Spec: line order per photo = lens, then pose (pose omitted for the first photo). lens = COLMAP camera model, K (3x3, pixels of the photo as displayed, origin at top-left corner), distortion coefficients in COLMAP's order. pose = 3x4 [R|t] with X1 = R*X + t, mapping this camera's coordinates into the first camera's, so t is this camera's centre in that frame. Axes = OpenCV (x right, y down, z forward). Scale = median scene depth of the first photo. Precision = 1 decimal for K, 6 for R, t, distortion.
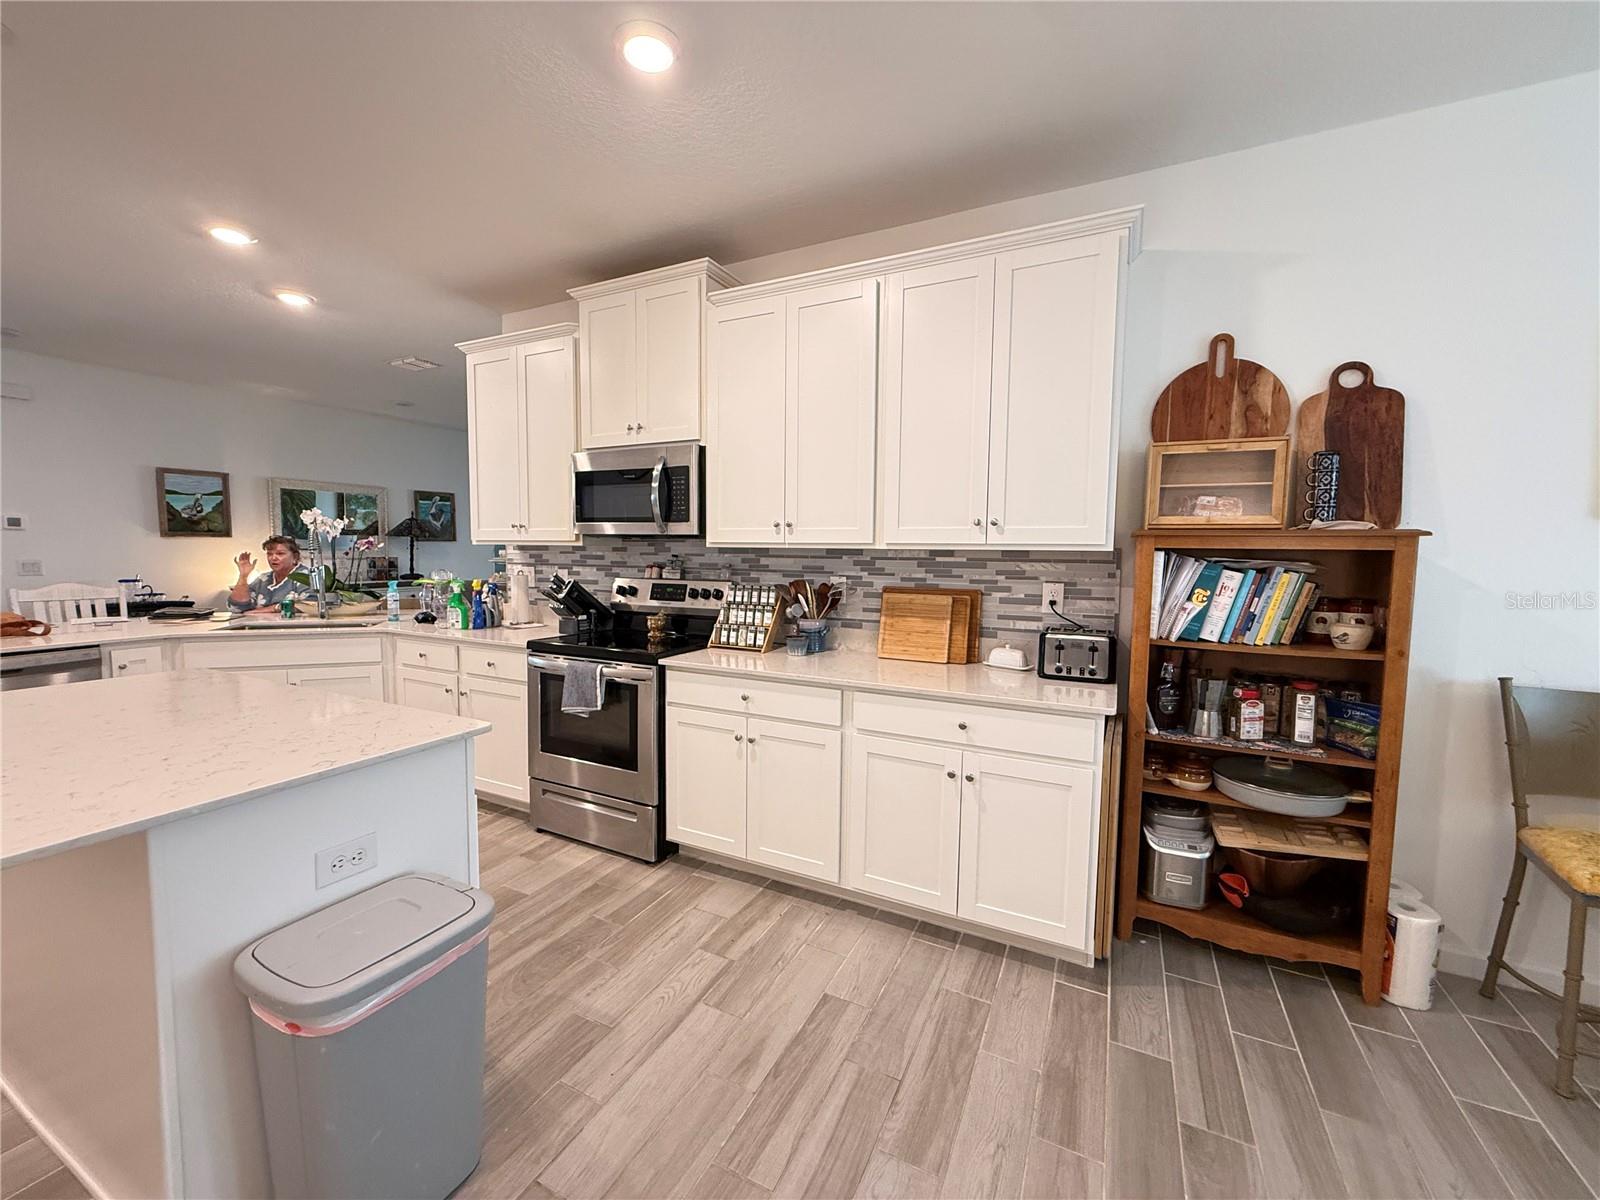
lens RADIAL K [[637.7, 0, 797.1], [0, 637.7, 598.2], [0, 0, 1]] dist [0.000006, 0.000175]
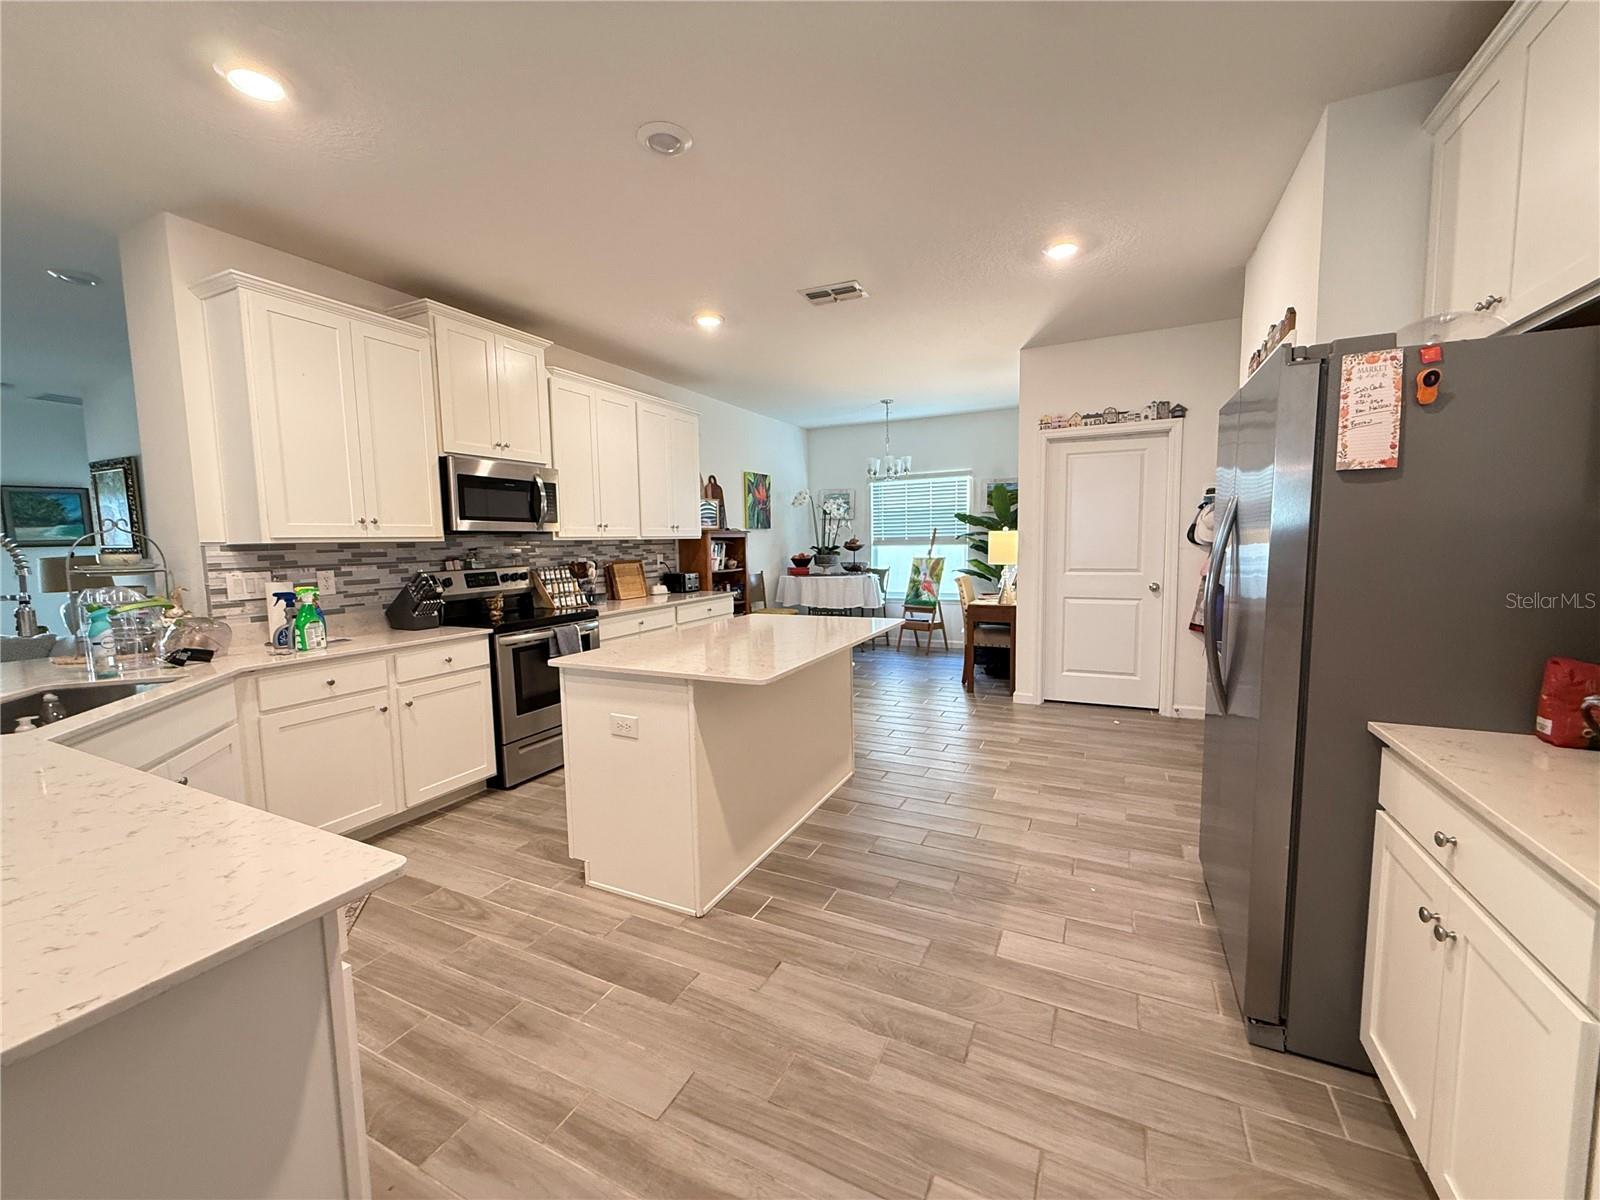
lens RADIAL K [[637.7, 0, 797.1], [0, 637.7, 598.2], [0, 0, 1]] dist [0.000006, 0.000175]
pose [[-0.011235, -0.102622, 0.994657, -2.190029], [0.094639, 0.990145, 0.103225, -0.066313], [-0.995448, 0.095293, -0.001412, 0.656176]]
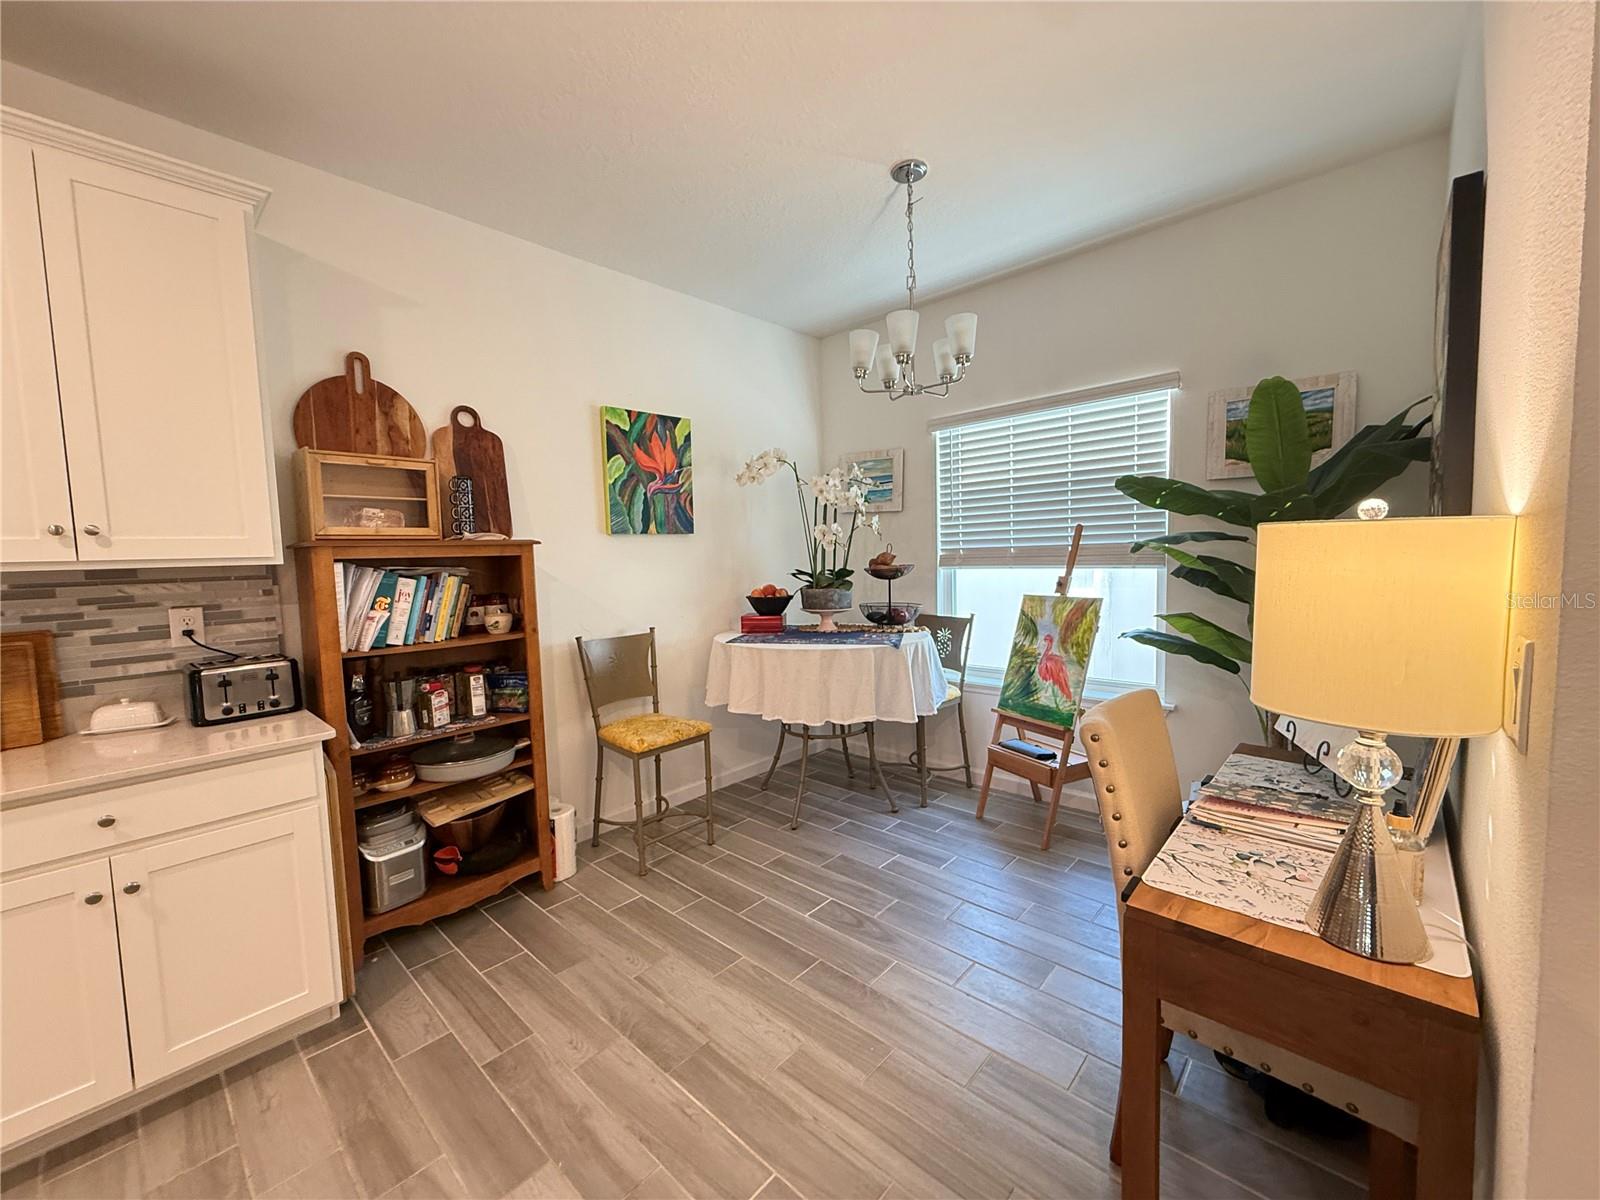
lens RADIAL K [[637.7, 0, 797.1], [0, 637.7, 598.2], [0, 0, 1]] dist [0.000006, 0.000175]
pose [[0.271893, -0.088795, 0.958222, -0.180090], [0.105302, 0.992500, 0.062092, -0.006180], [-0.956549, 0.084021, 0.279204, 0.061312]]
